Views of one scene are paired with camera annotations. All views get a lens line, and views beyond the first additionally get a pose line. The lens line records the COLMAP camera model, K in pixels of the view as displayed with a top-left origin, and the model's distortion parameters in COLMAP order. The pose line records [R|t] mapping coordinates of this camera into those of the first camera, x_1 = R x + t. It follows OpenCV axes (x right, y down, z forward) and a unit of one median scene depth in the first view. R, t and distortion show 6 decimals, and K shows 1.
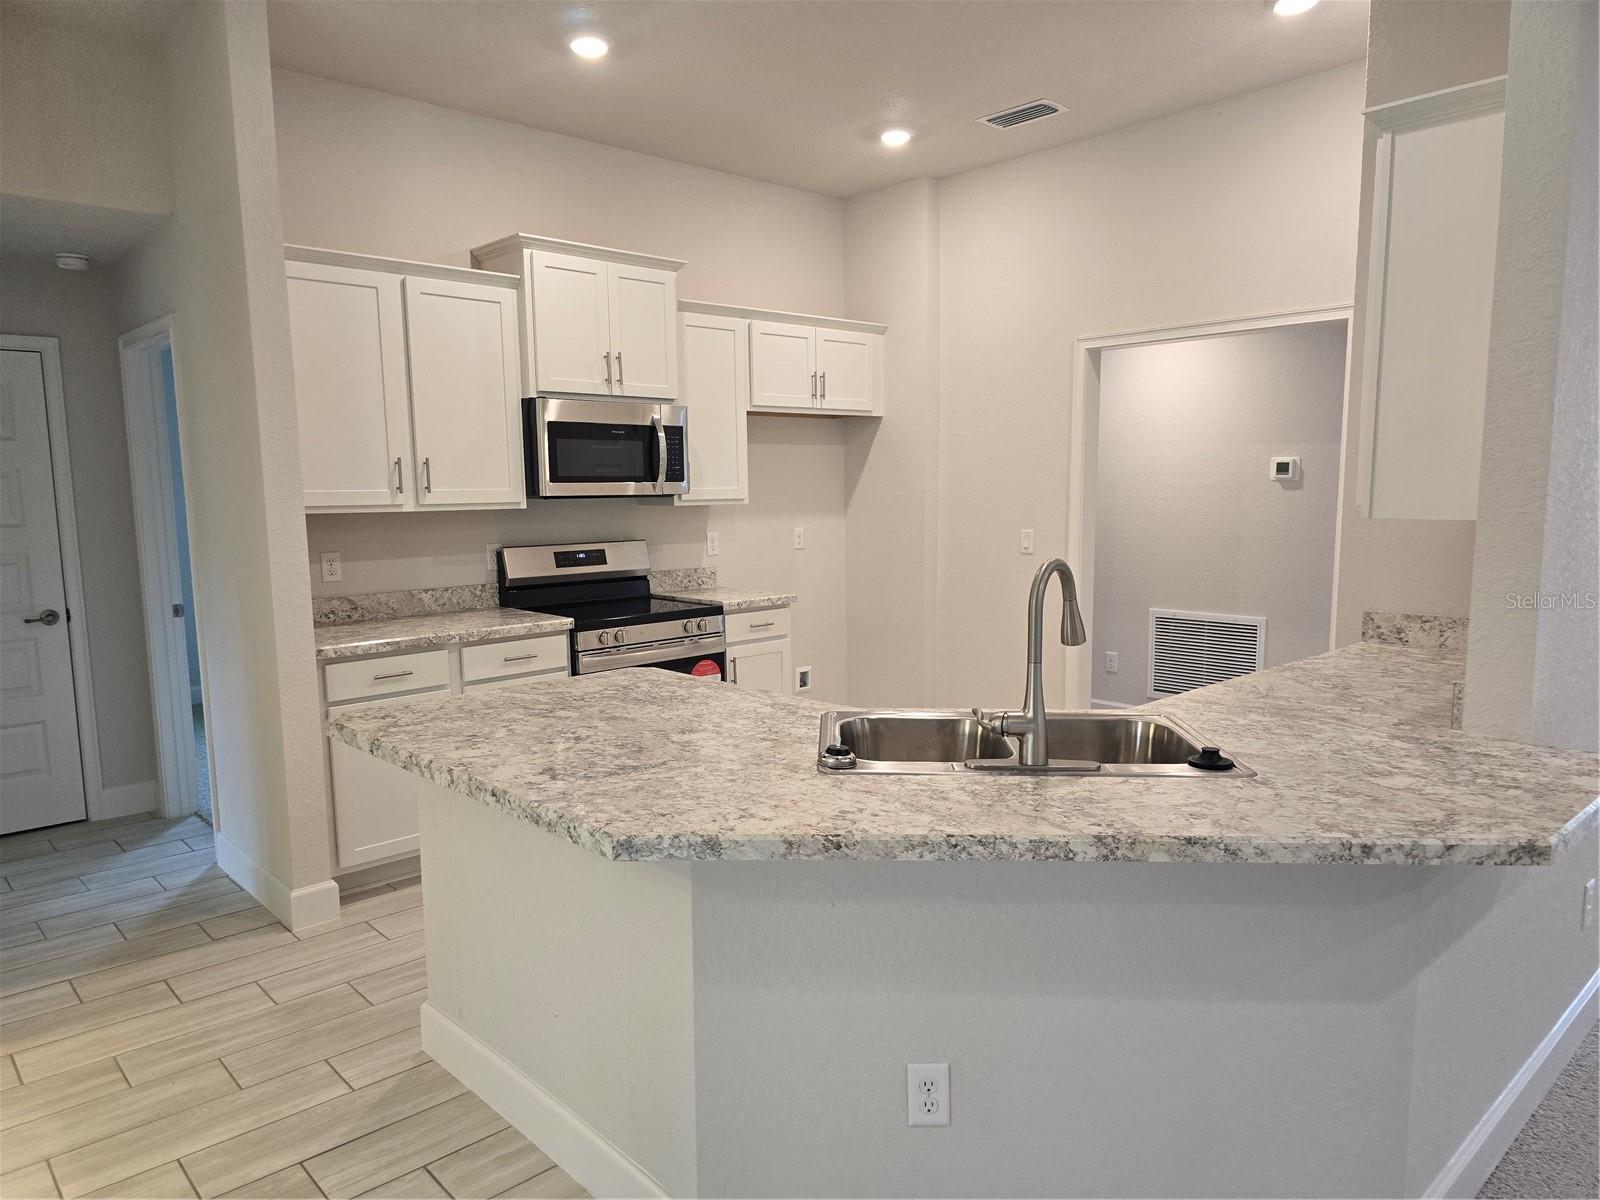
lens RADIAL K [[1071.5, 0, 794.3], [0, 1071.5, 617.7], [0, 0, 1]] dist [0.035833, -0.019003]
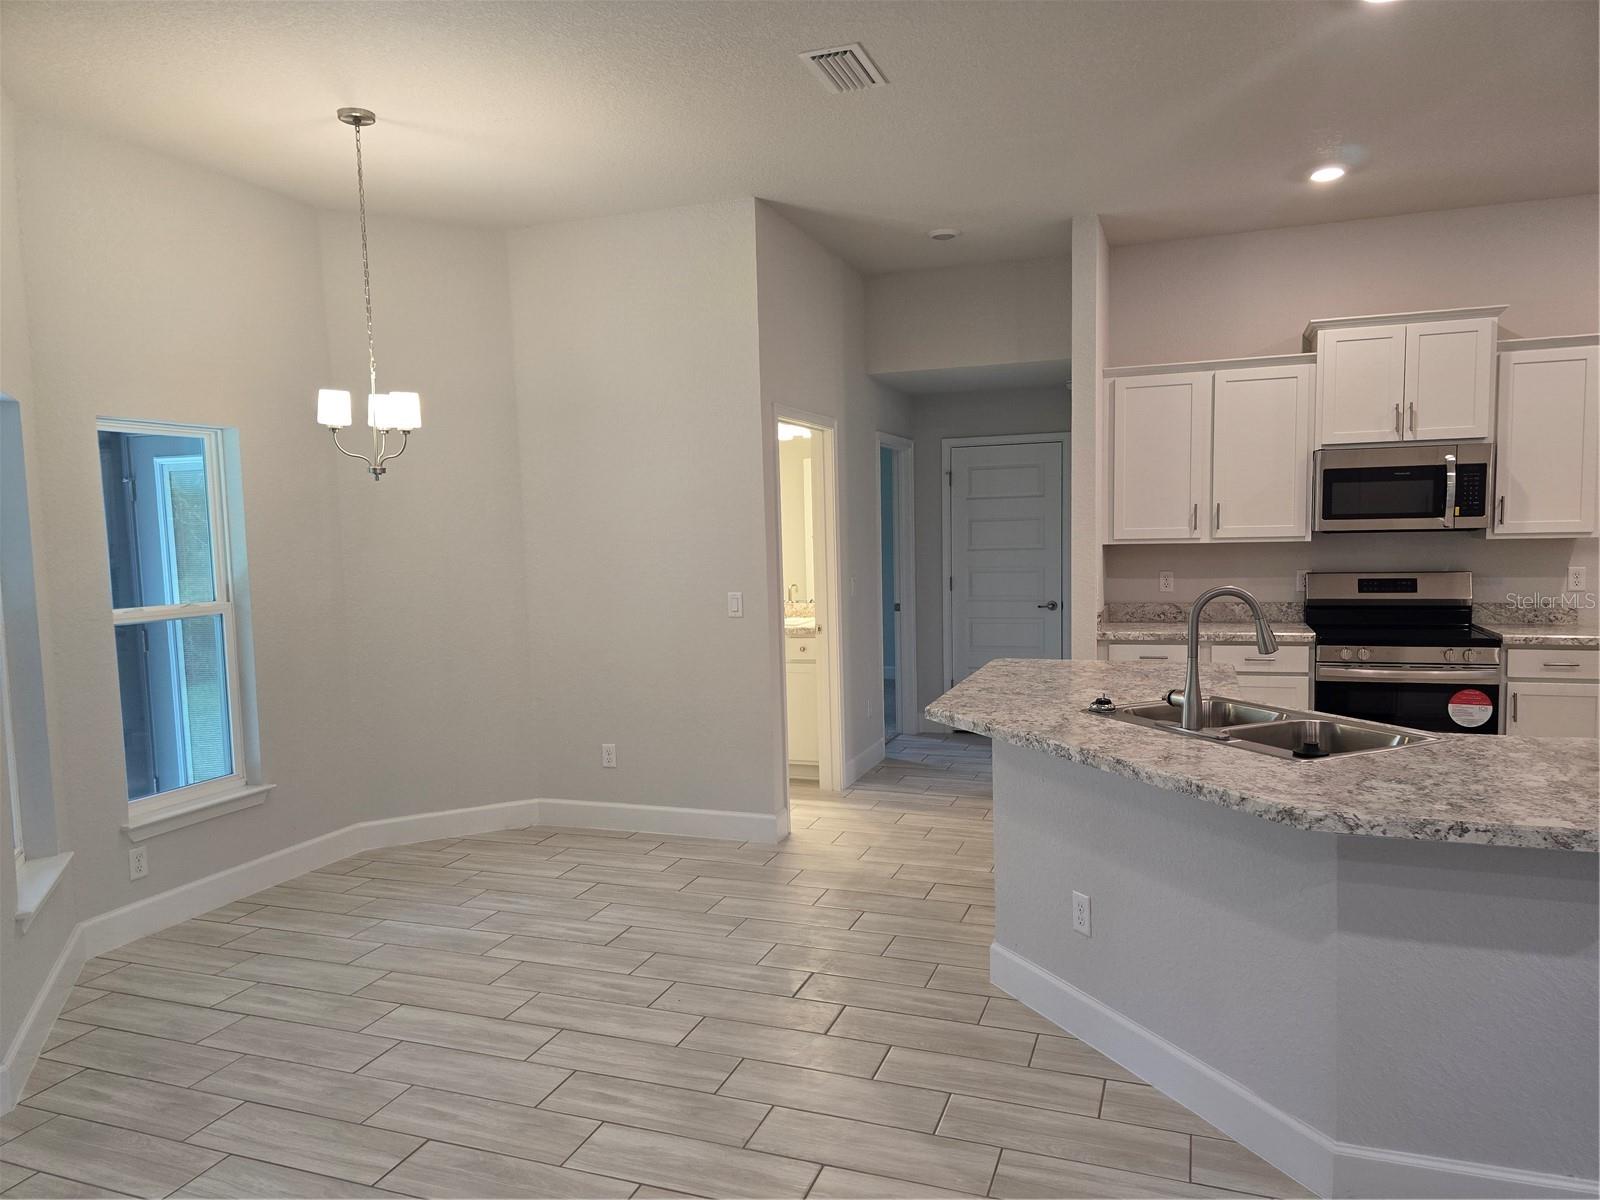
lens RADIAL K [[1071.5, 0, 795.6], [0, 1071.5, 598.1], [0, 0, 1]] dist [0.035833, -0.019003]
pose [[0.444764, 0.059168, -0.893691, 0.605362], [-0.093521, 0.995429, 0.019361, -0.007279], [0.890752, 0.074968, 0.448264, -0.060119]]
